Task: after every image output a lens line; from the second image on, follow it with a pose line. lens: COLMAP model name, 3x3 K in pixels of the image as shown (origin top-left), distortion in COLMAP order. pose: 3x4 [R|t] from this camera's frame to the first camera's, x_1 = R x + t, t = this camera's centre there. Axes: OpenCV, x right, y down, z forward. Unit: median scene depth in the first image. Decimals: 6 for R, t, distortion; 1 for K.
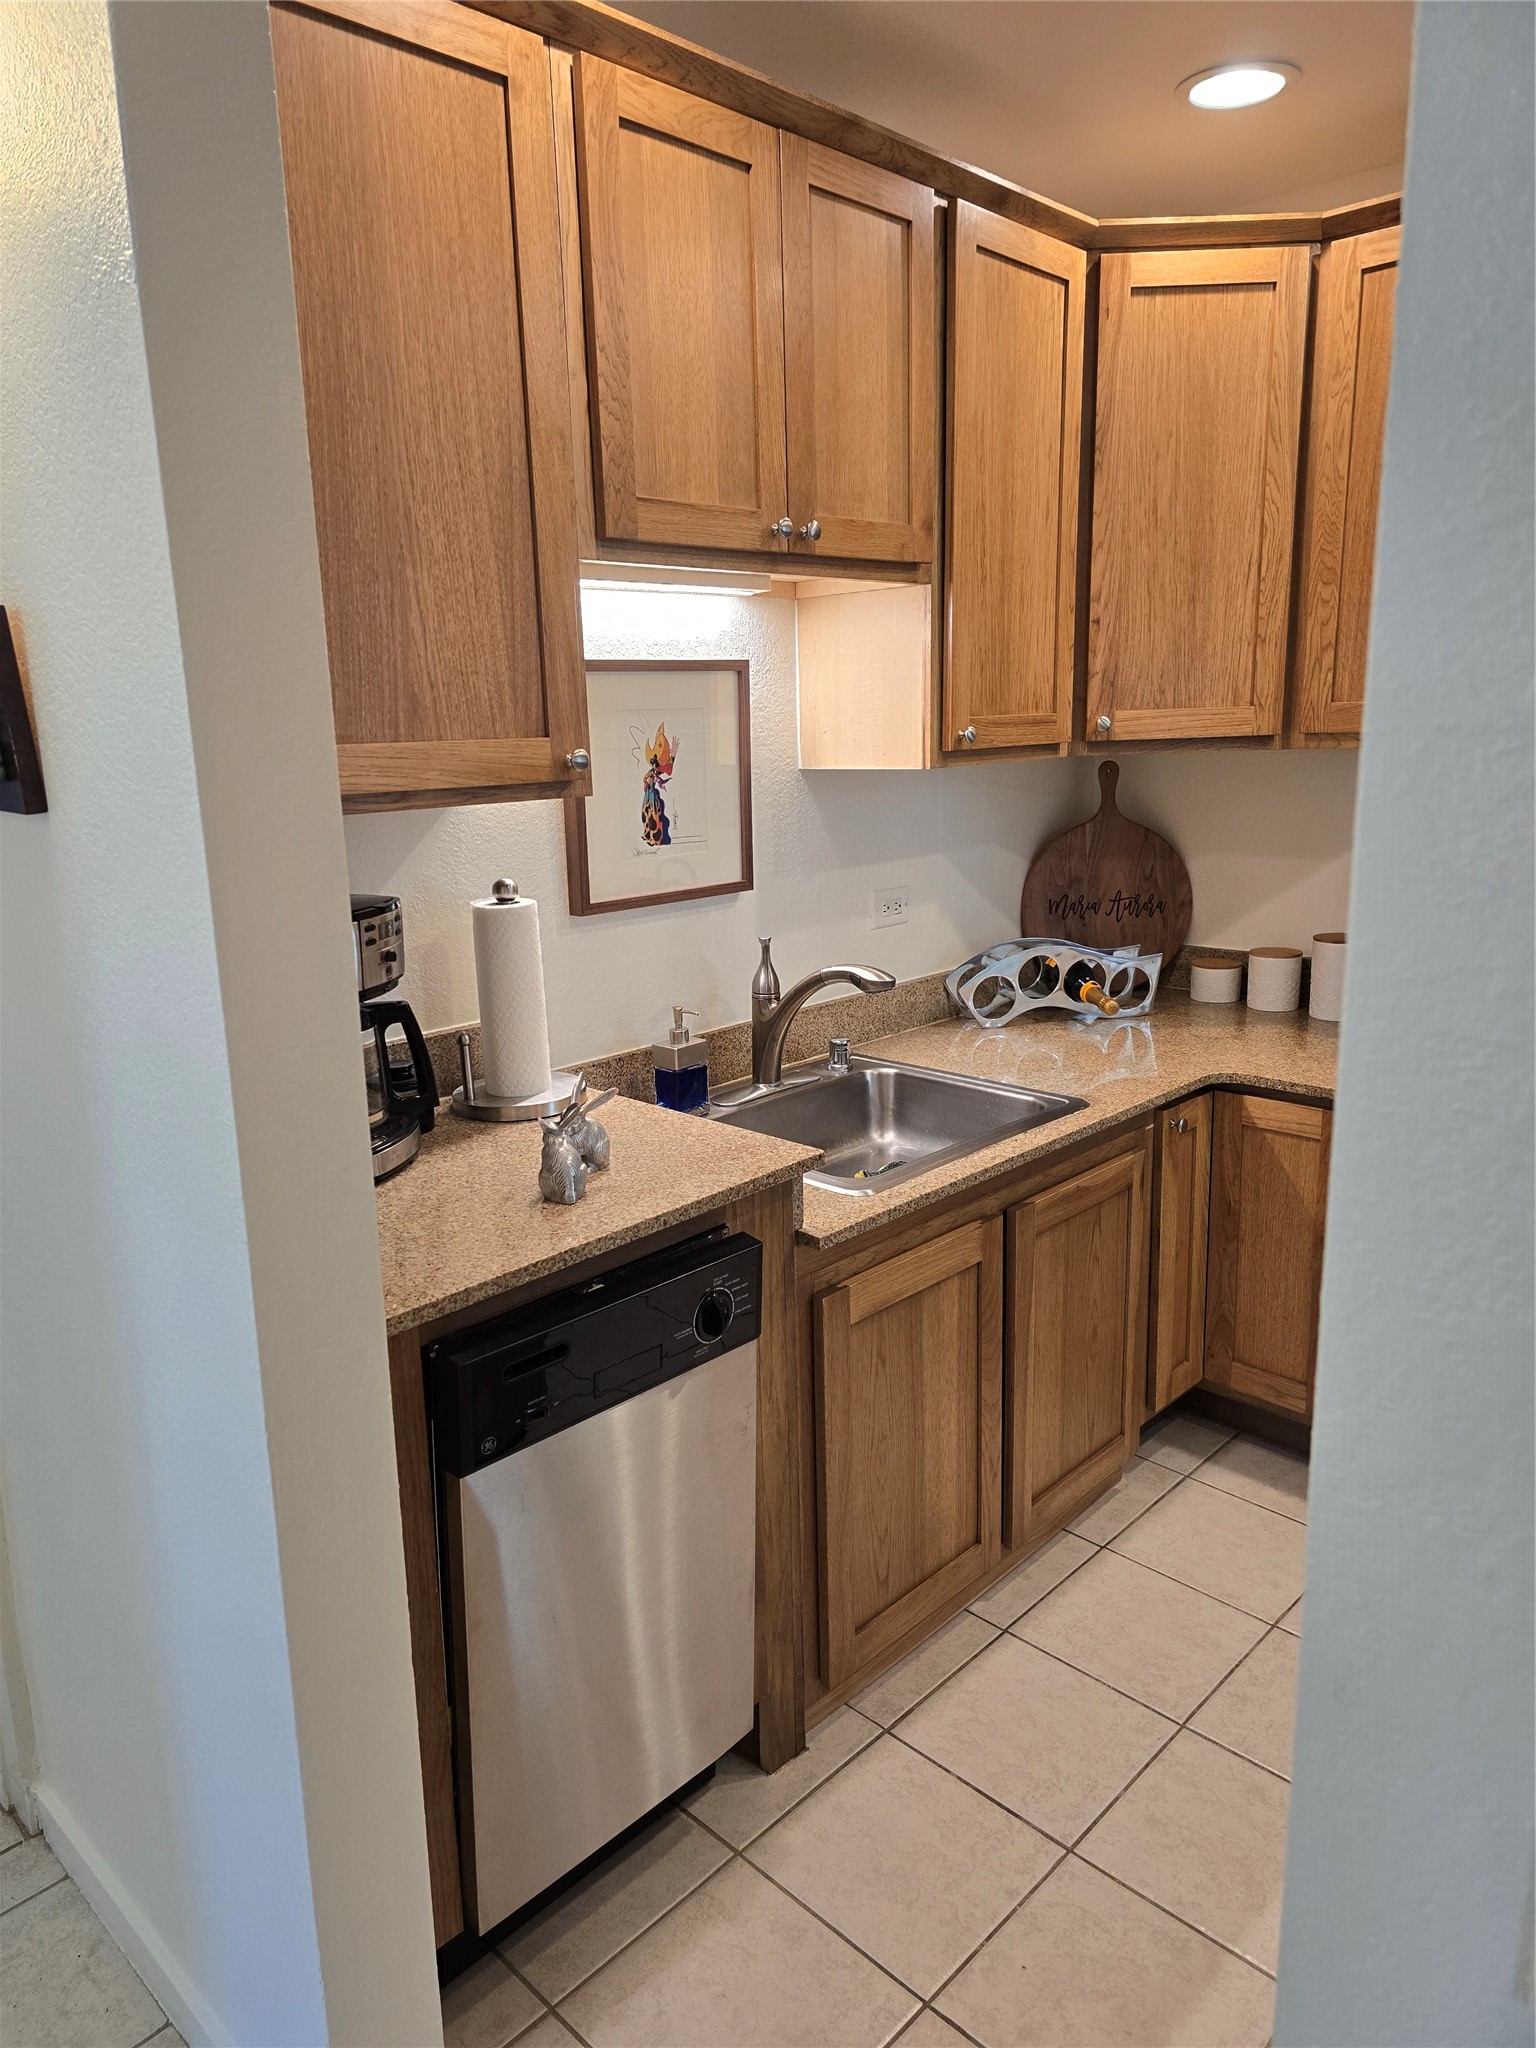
lens RADIAL K [[1380.6, 0, 726.2], [0, 1380.6, 1019.2], [0, 0, 1]] dist [0.068474, -0.066236]
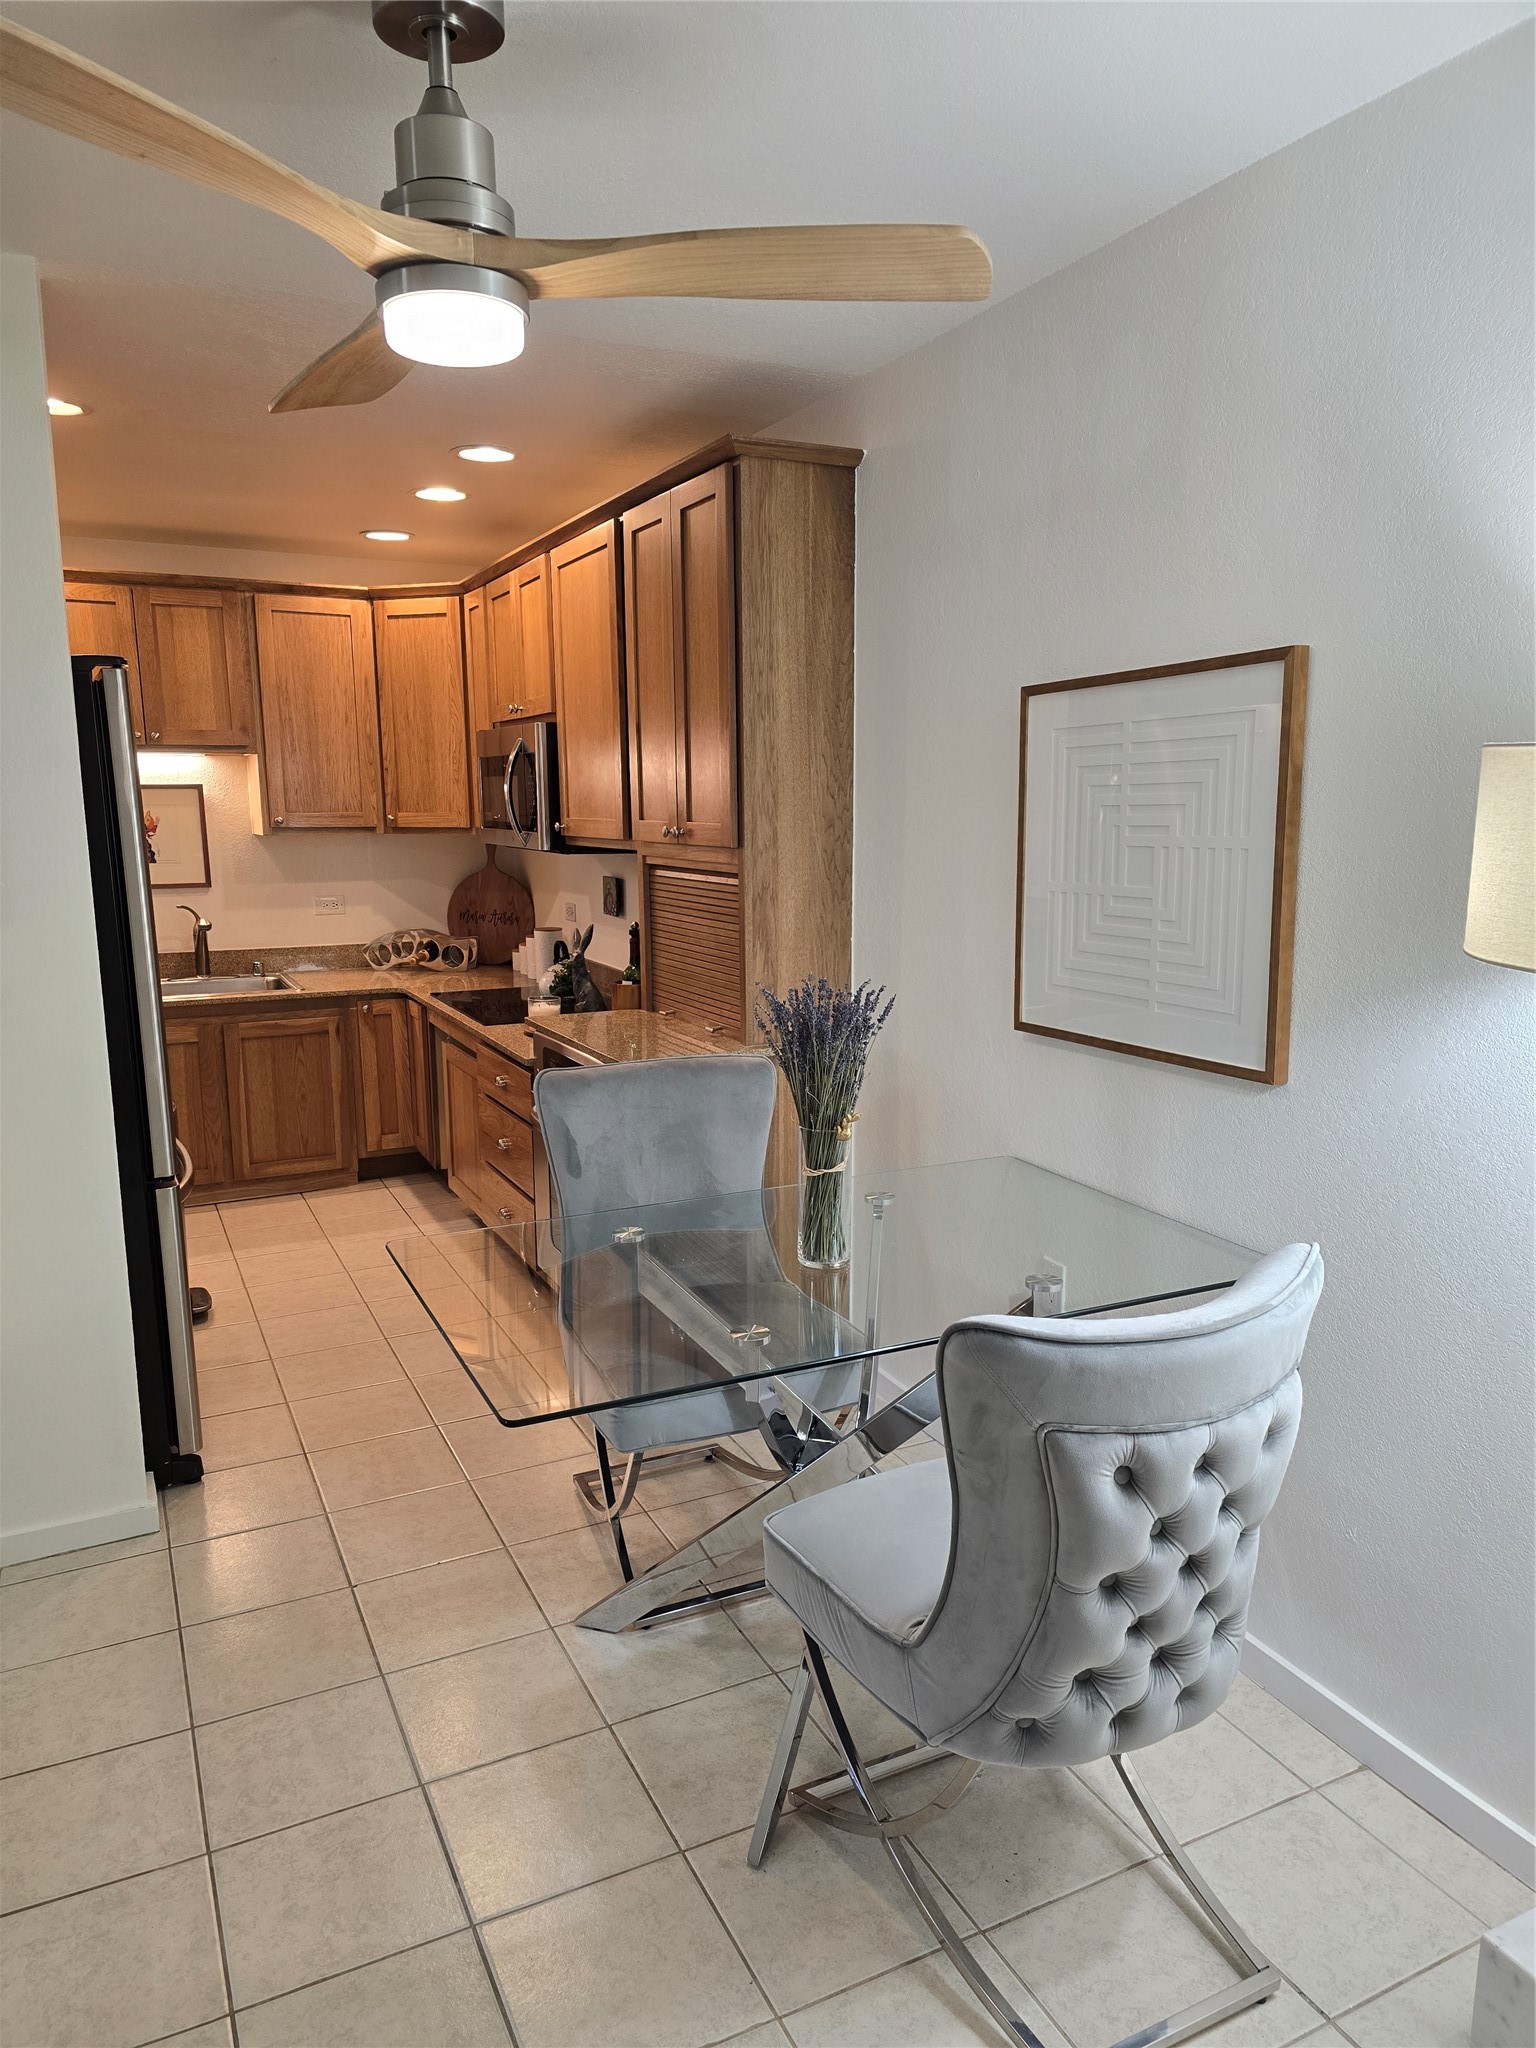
lens RADIAL K [[1380.6, 0, 767.6], [0, 1380.6, 1050.1], [0, 0, 1]] dist [0.068474, -0.066236]
pose [[0.942667, 0.084571, -0.322843, 1.682891], [-0.094253, 0.995443, -0.014444, 0.118048], [0.320150, 0.044045, 0.946342, -0.843162]]
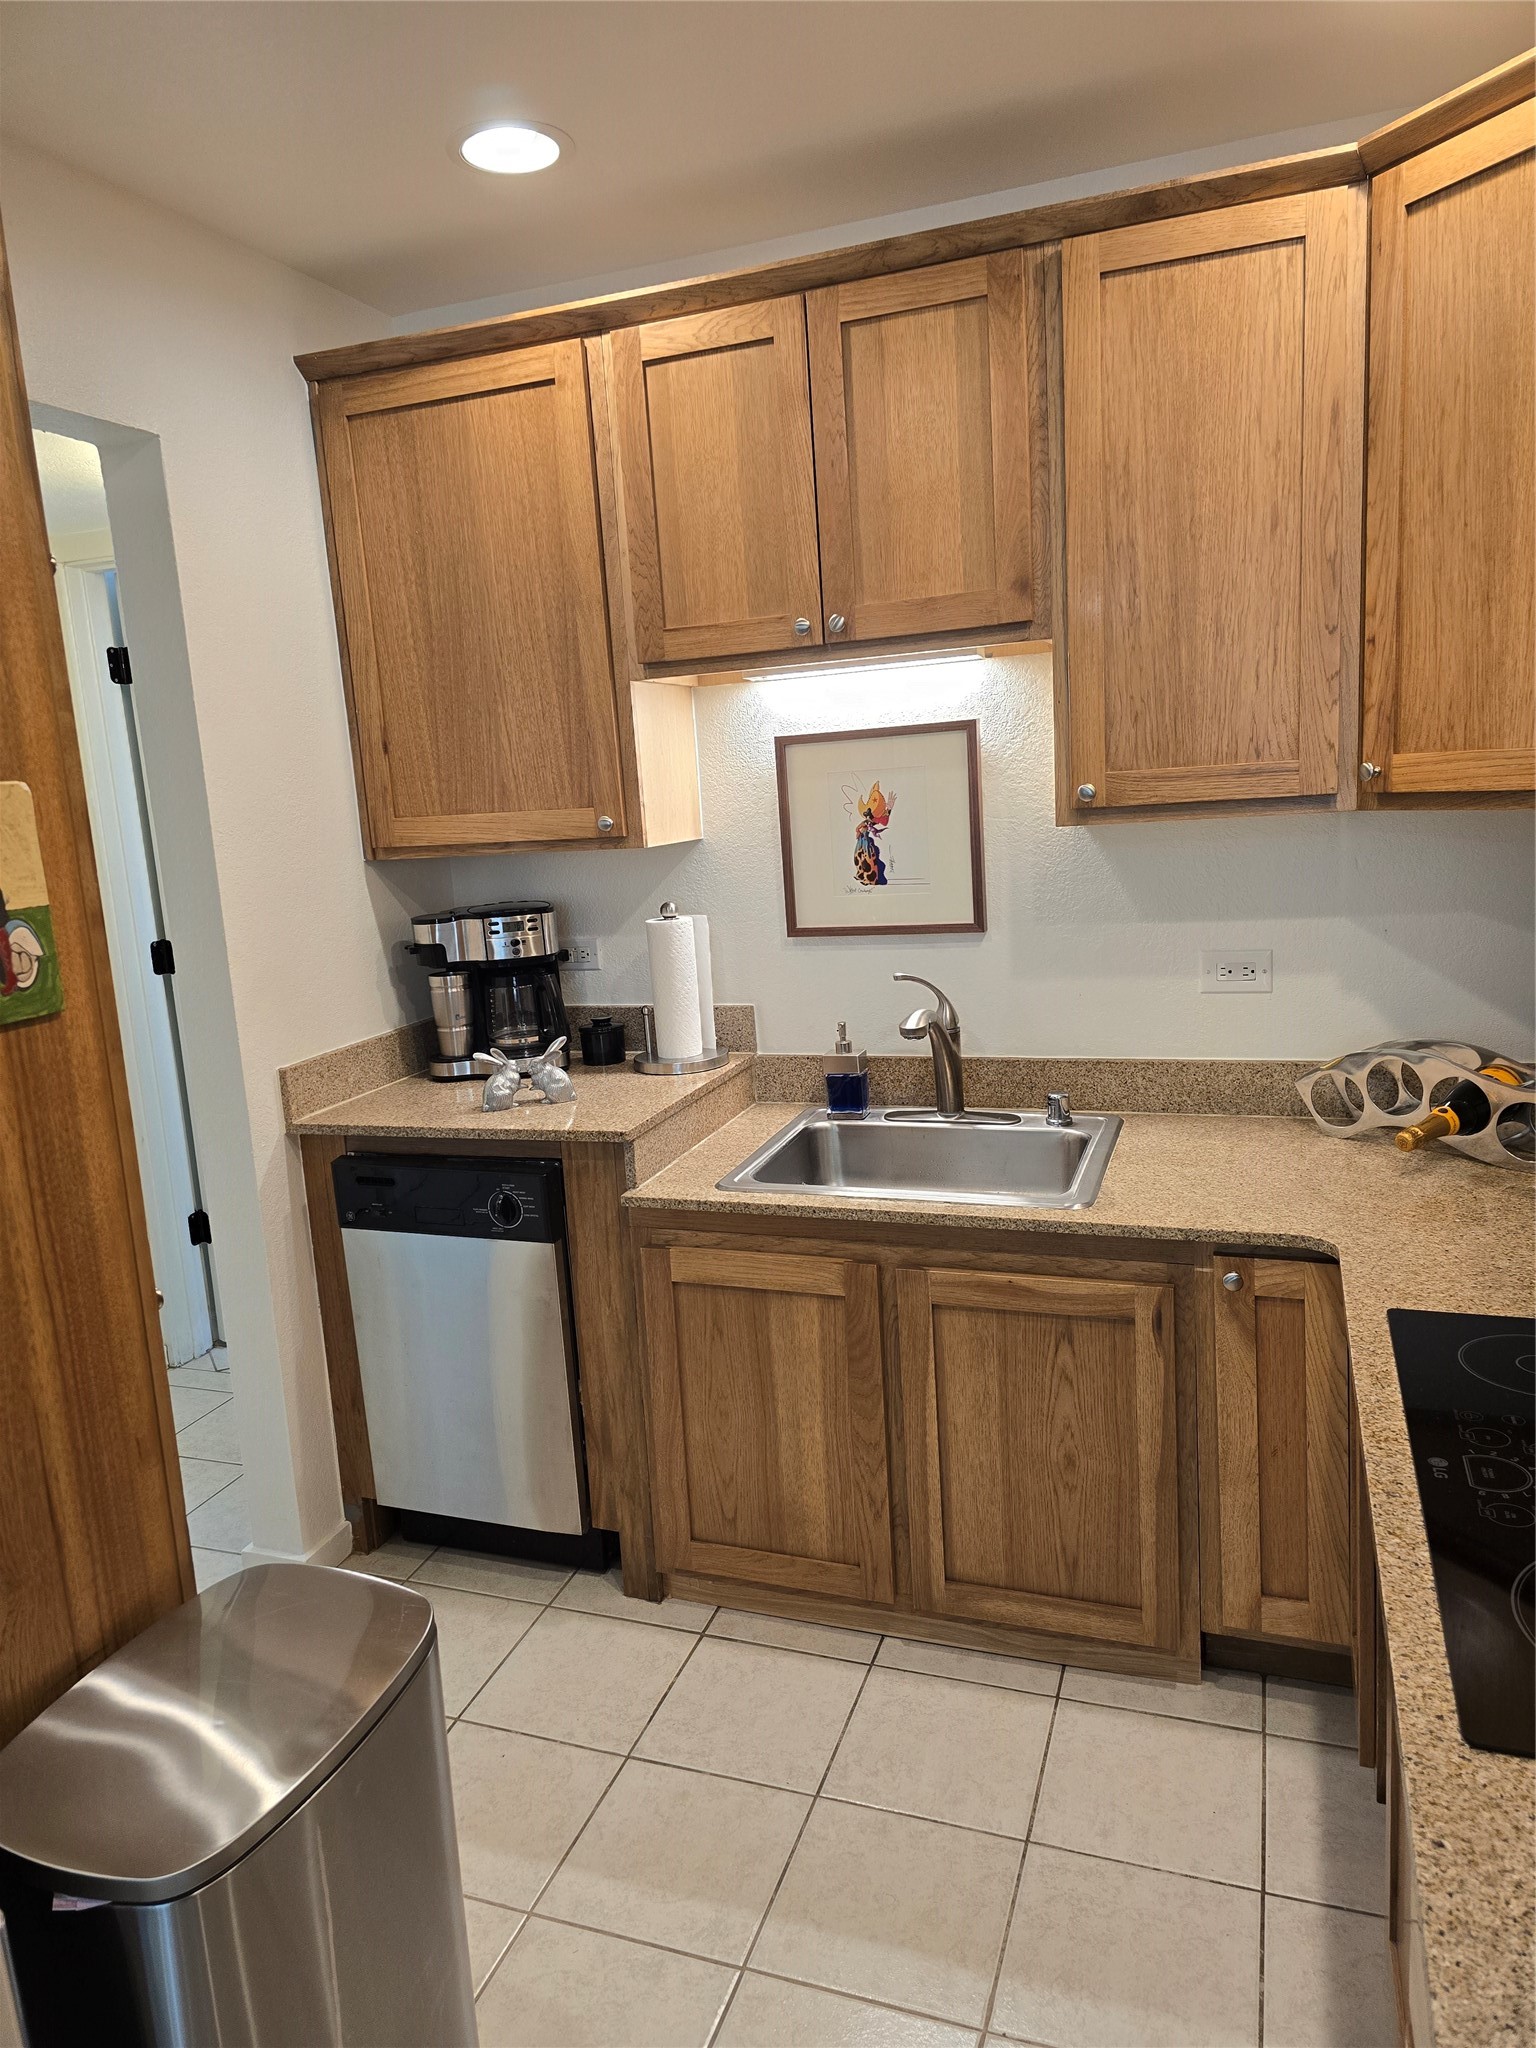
lens RADIAL K [[1380.6, 0, 733.1], [0, 1380.6, 1018.4], [0, 0, 1]] dist [0.068474, -0.066236]
pose [[0.402625, 0.162138, -0.900891, 0.966161], [-0.142933, 0.983251, 0.113082, -0.129792], [0.904137, 0.083237, 0.419057, 0.413148]]
